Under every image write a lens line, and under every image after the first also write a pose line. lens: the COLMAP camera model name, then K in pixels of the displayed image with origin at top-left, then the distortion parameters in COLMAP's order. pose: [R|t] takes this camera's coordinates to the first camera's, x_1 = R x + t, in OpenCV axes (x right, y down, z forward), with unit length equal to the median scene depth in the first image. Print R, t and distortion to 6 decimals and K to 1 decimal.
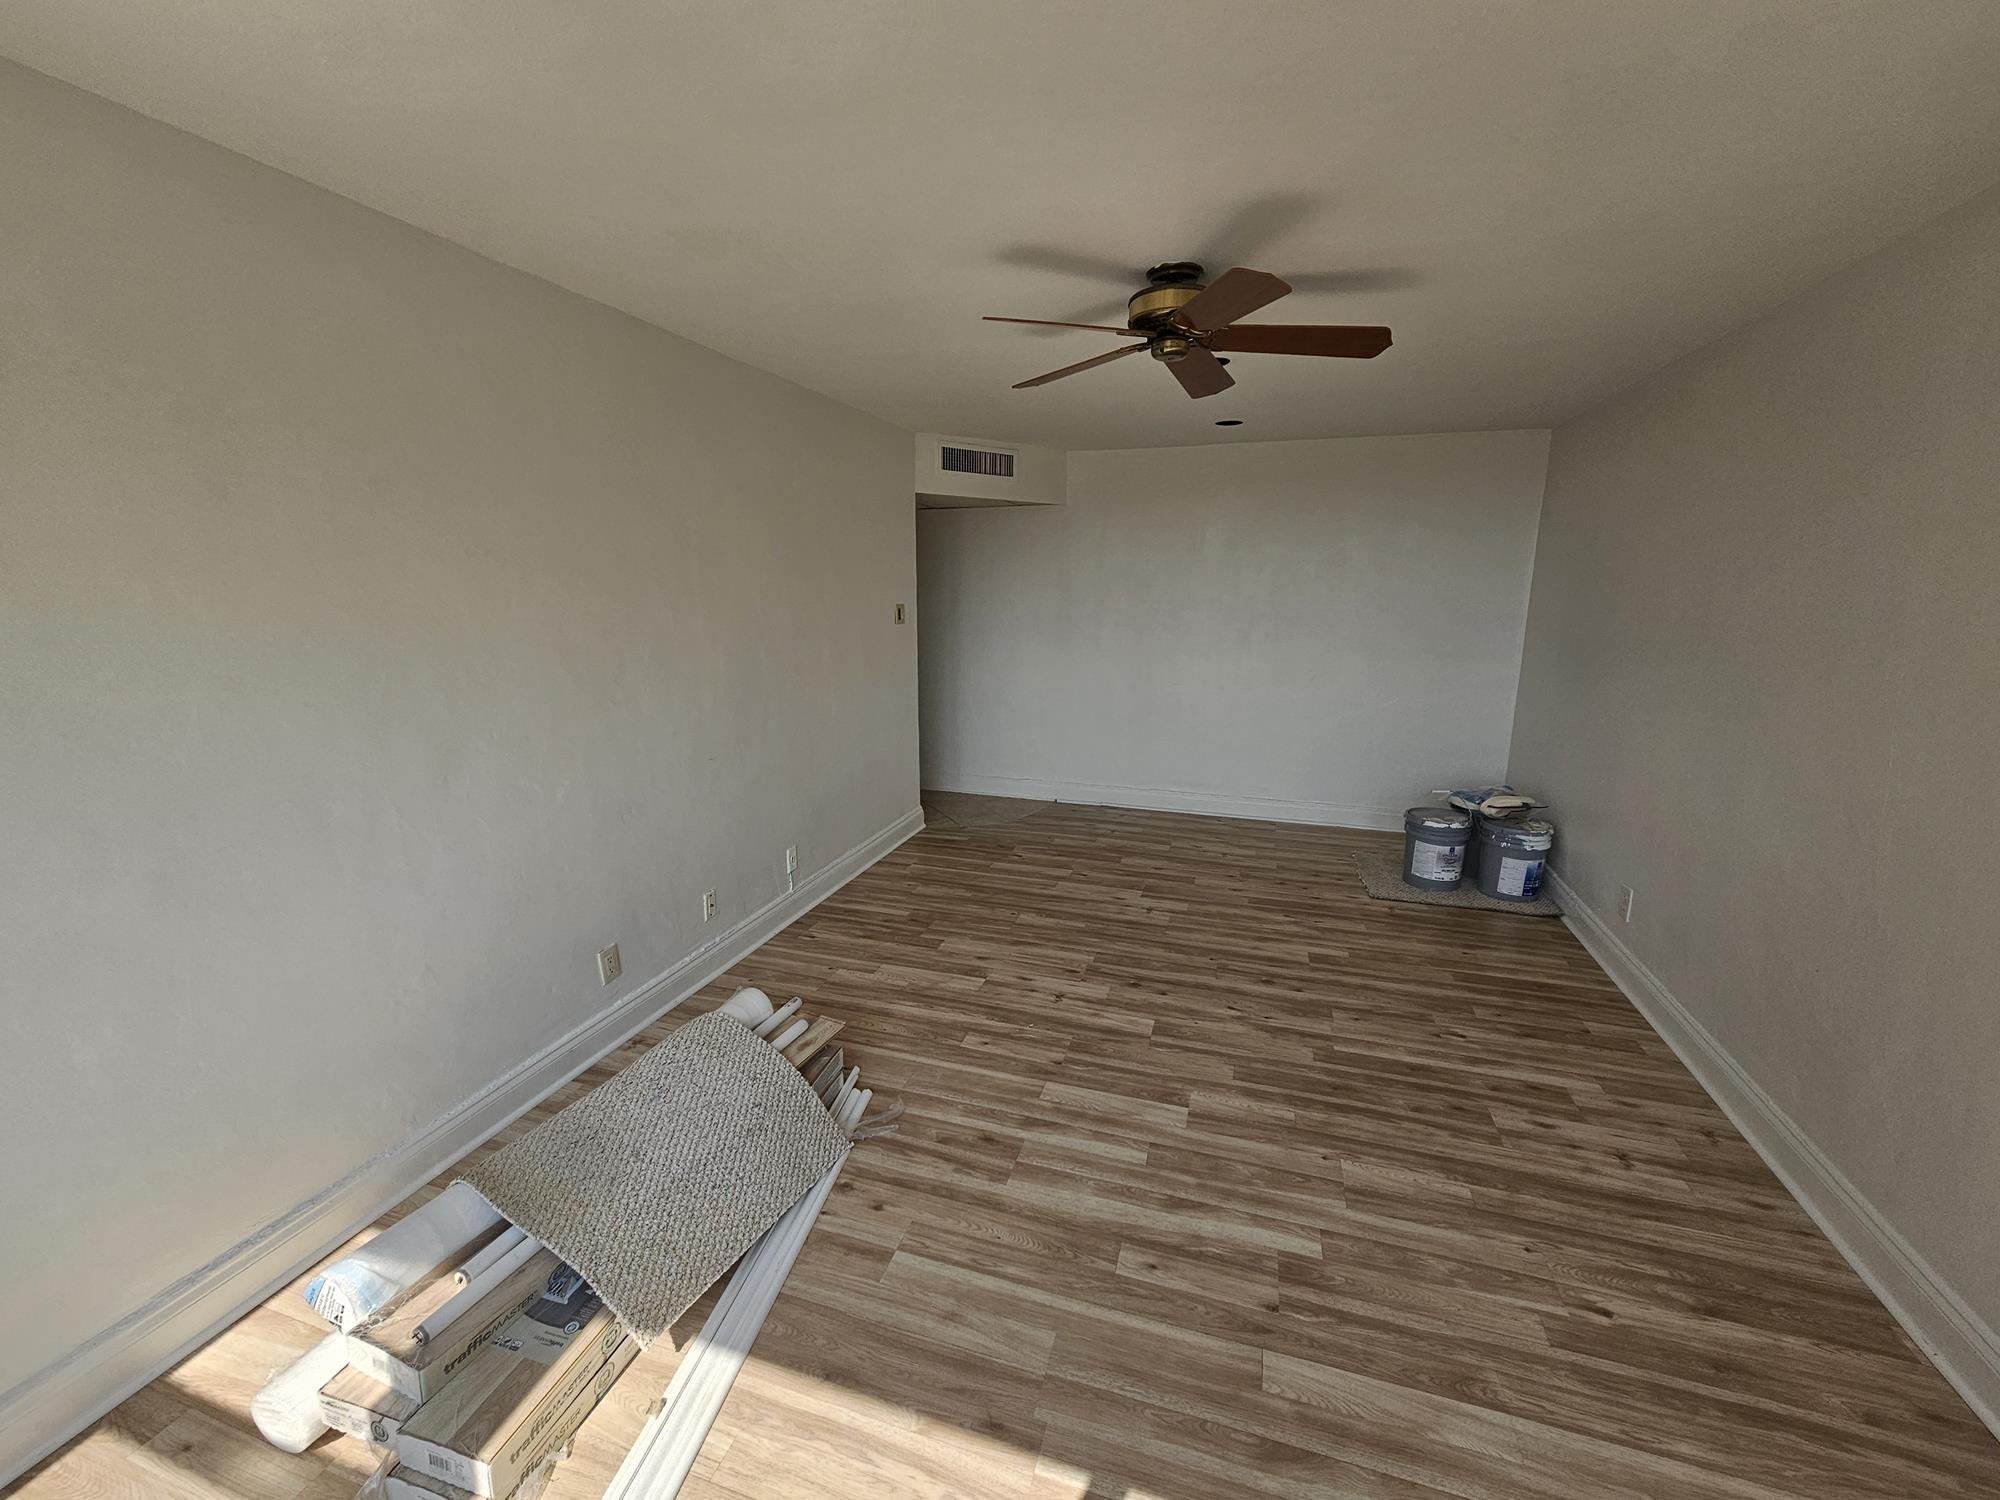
lens RADIAL K [[819.8, 0, 998.8], [0, 819.8, 735.7], [0, 0, 1]] dist [-0.003518, 0.002688]
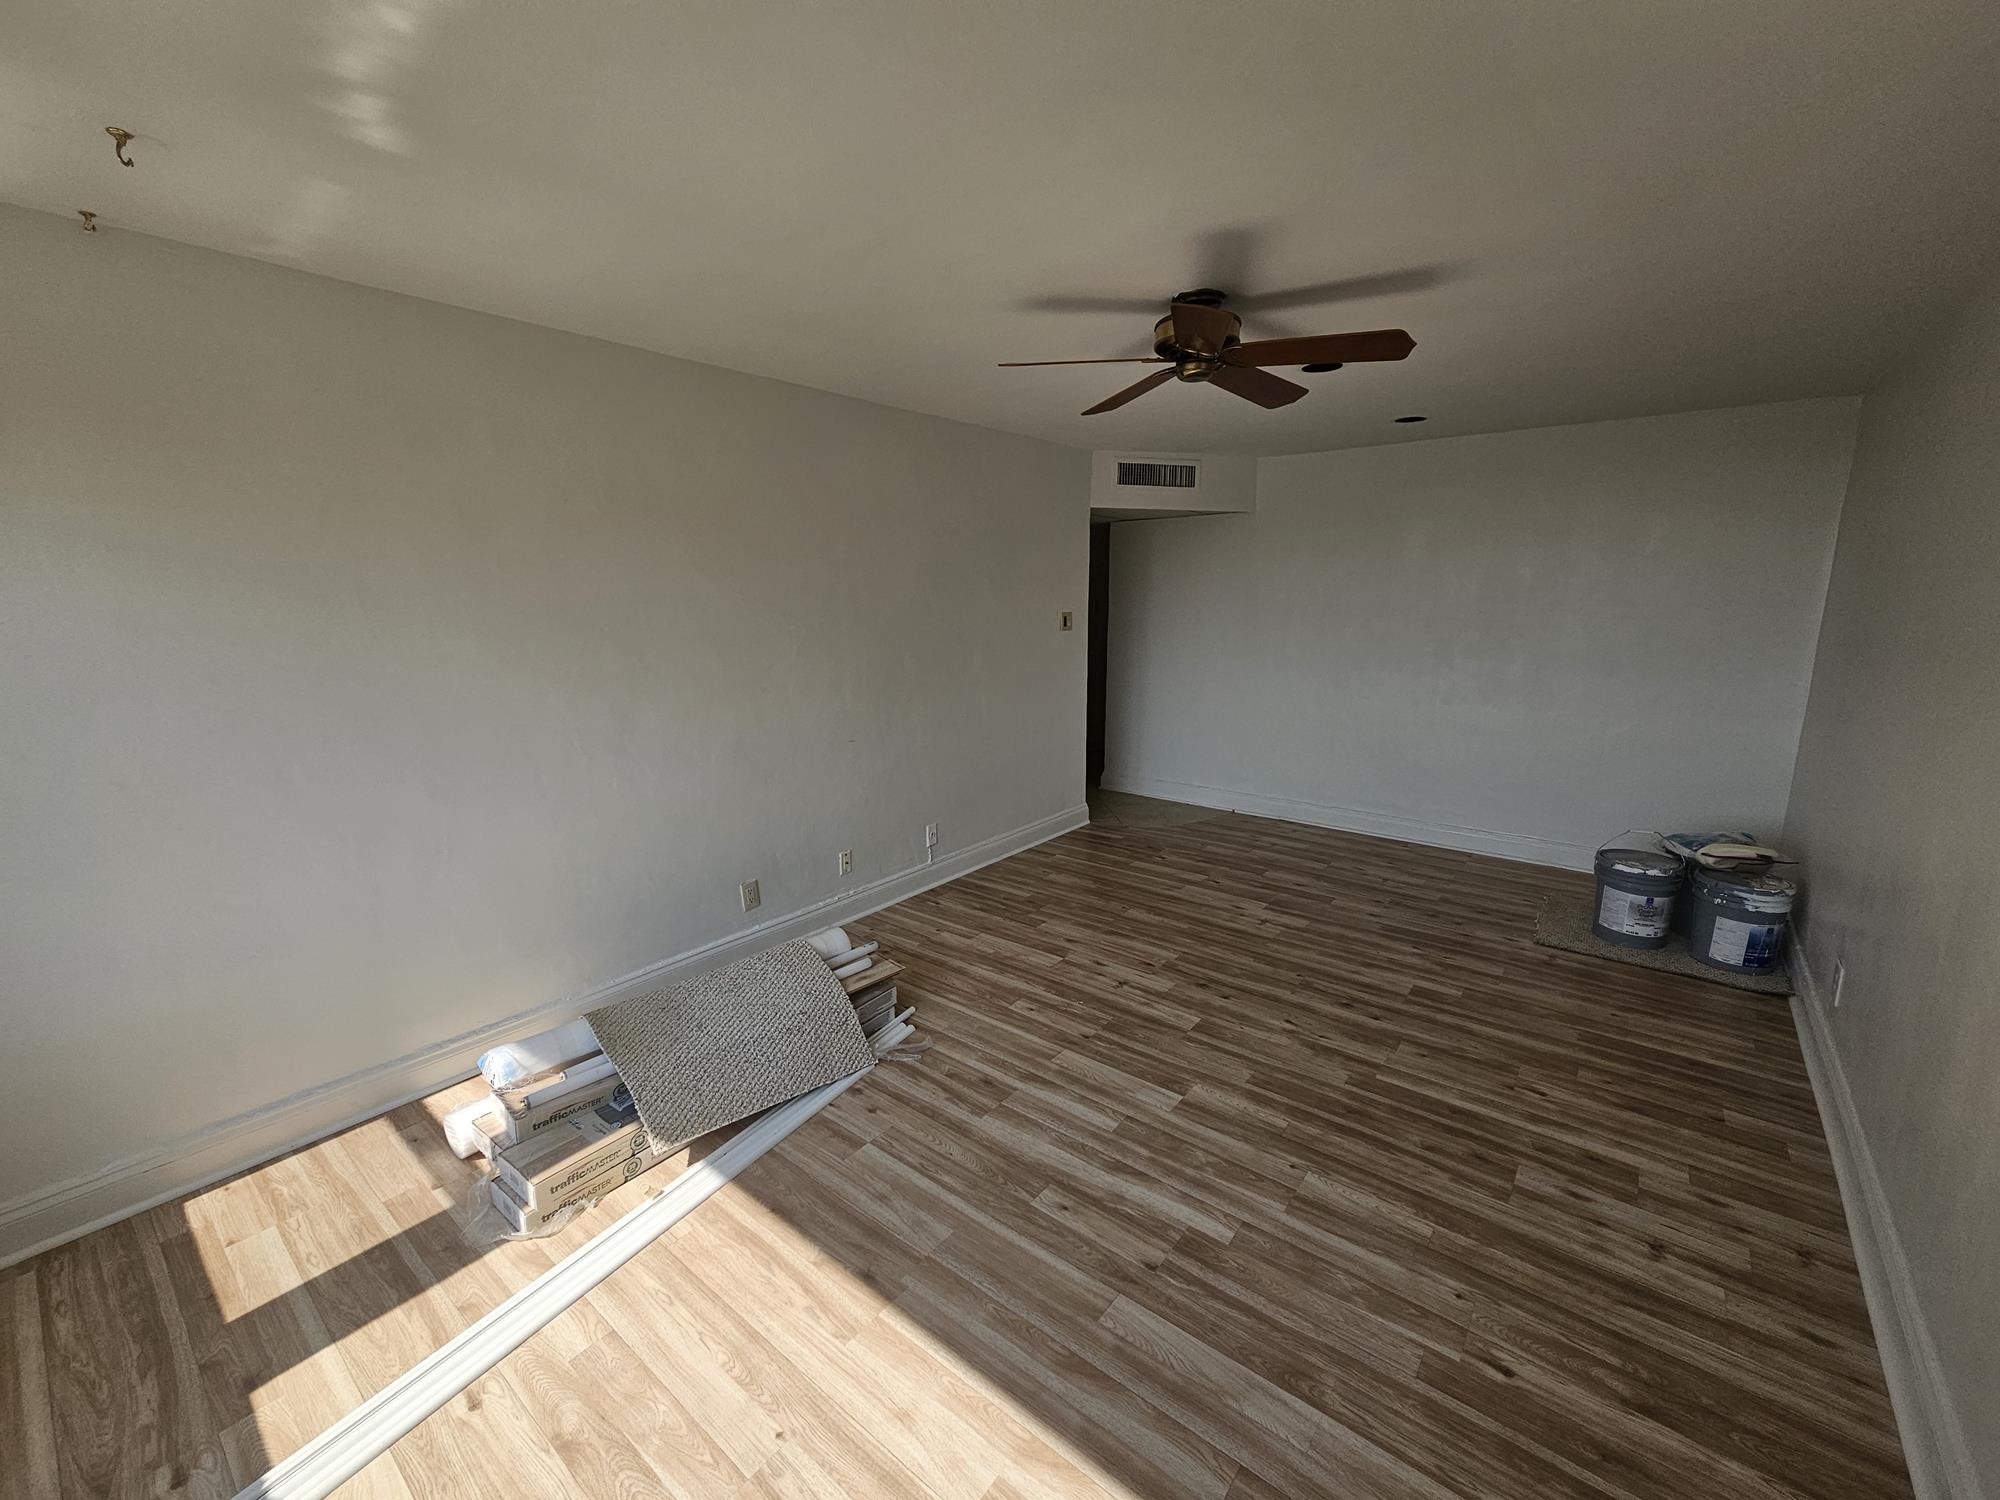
lens RADIAL K [[819.8, 0, 996.4], [0, 819.8, 733.8], [0, 0, 1]] dist [-0.003518, 0.002688]
pose [[0.934849, 0.052960, -0.351074, 0.375518], [-0.057156, 0.998364, -0.001591, 0.011460], [0.350416, 0.021553, 0.936346, -0.070427]]
